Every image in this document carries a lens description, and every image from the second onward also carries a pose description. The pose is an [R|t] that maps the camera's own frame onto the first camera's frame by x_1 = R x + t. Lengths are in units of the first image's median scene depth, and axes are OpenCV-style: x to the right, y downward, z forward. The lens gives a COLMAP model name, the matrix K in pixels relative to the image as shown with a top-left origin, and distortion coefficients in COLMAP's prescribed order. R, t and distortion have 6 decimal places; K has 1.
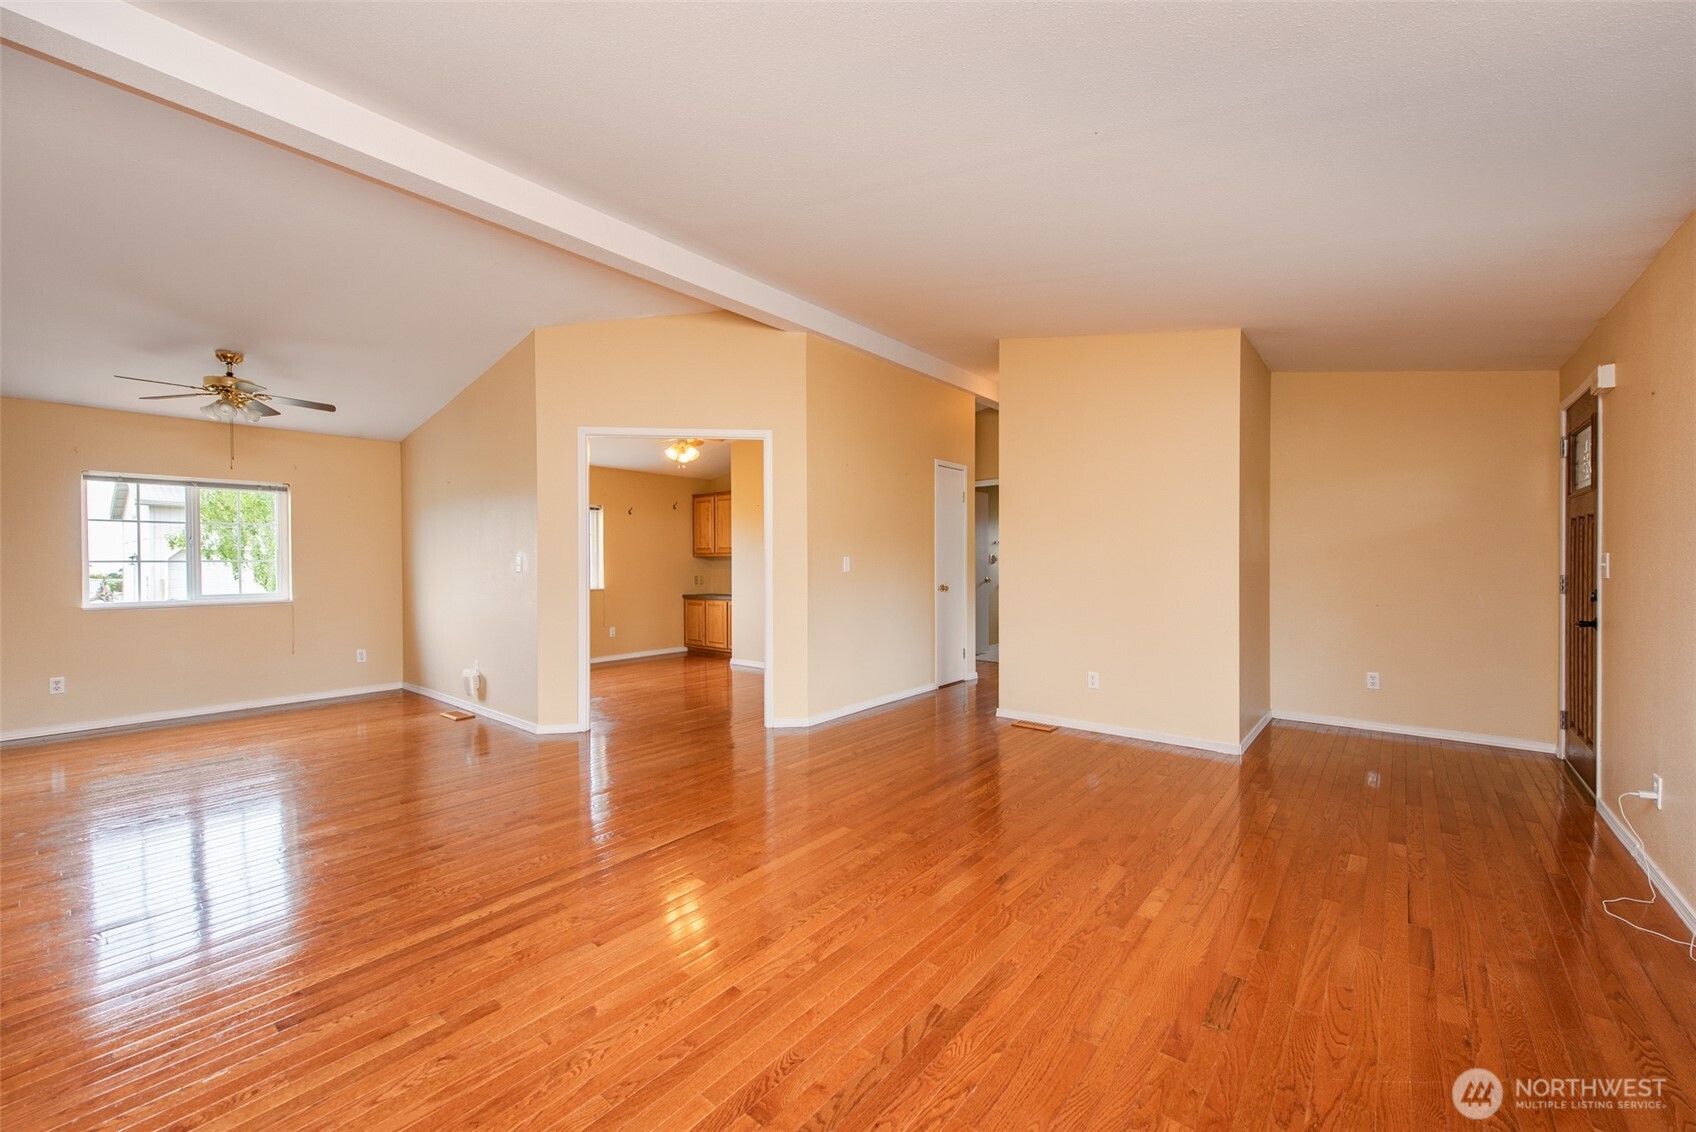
lens RADIAL K [[672.7, 0, 845.4], [0, 672.7, 563.0], [0, 0, 1]] dist [0.007788, 0.000046]
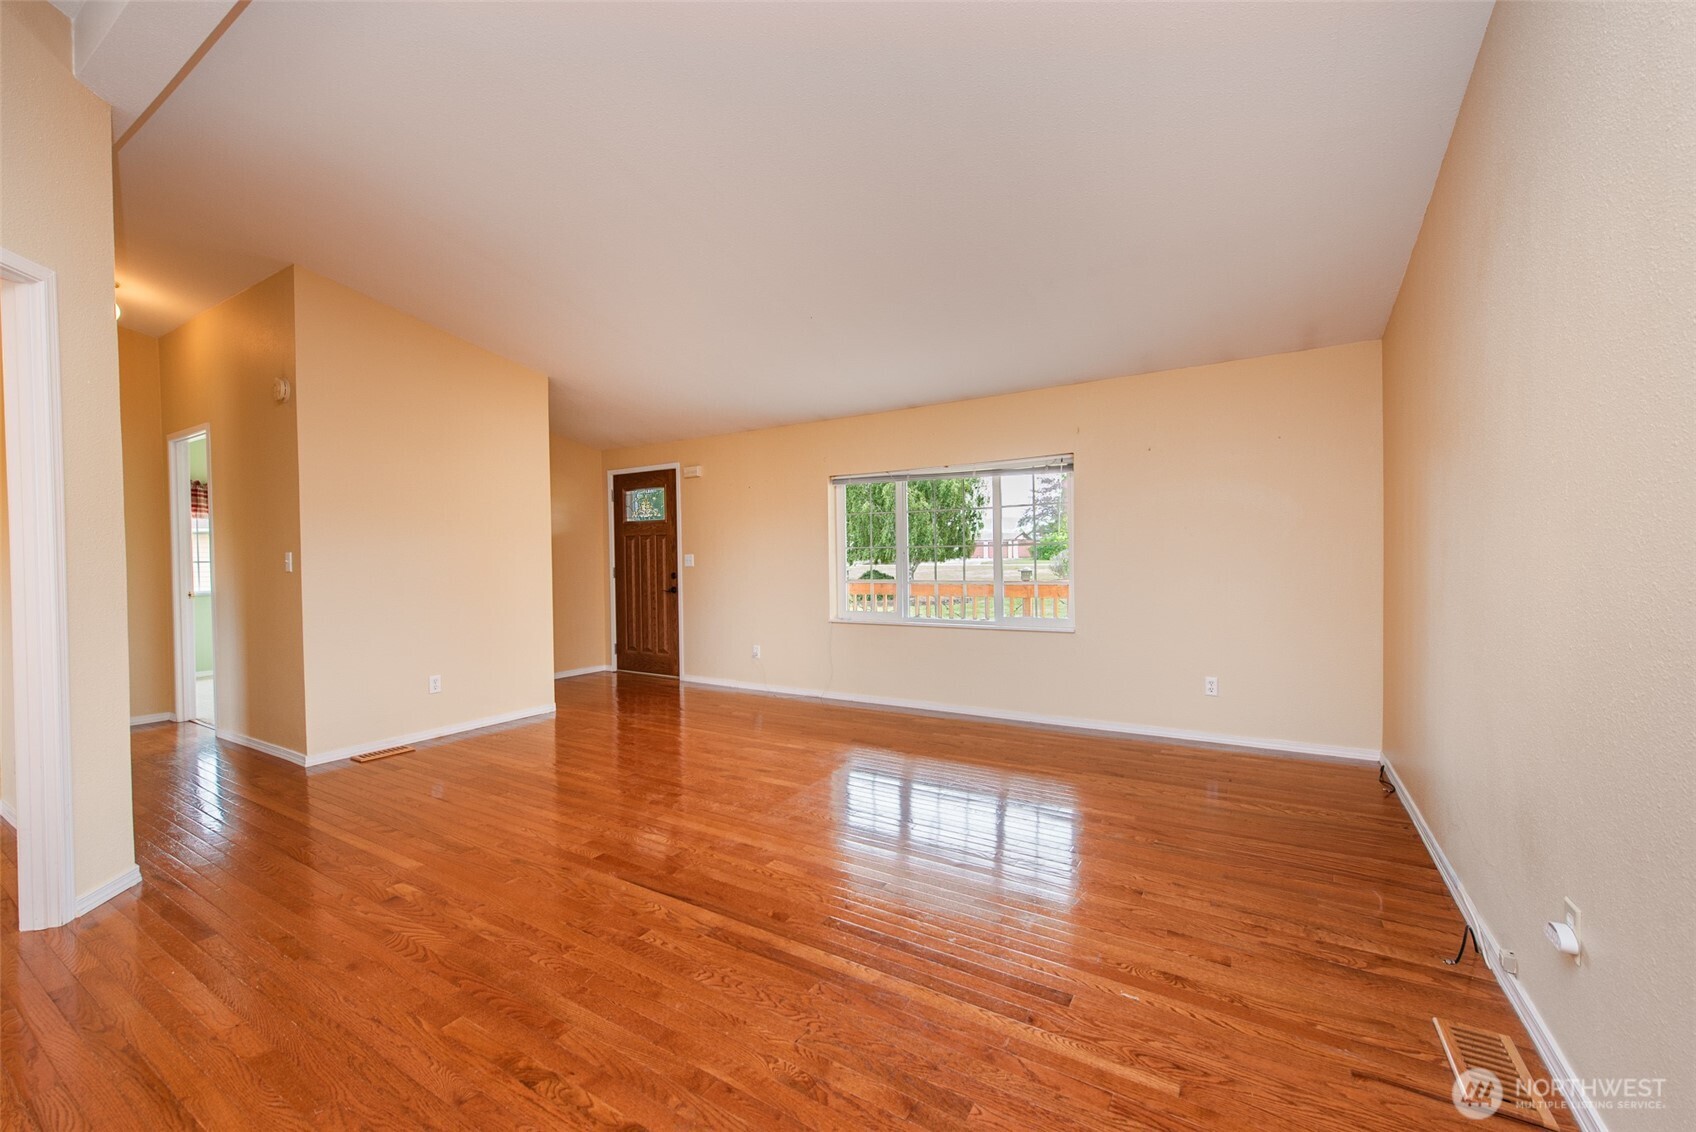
lens RADIAL K [[672.7, 0, 846.5], [0, 672.7, 563.8], [0, 0, 1]] dist [0.007788, 0.000046]
pose [[-0.136005, -0.007929, 0.990676, -1.205098], [0.019803, 0.999746, 0.010720, 0.003552], [-0.990510, 0.021076, -0.135813, 0.977110]]
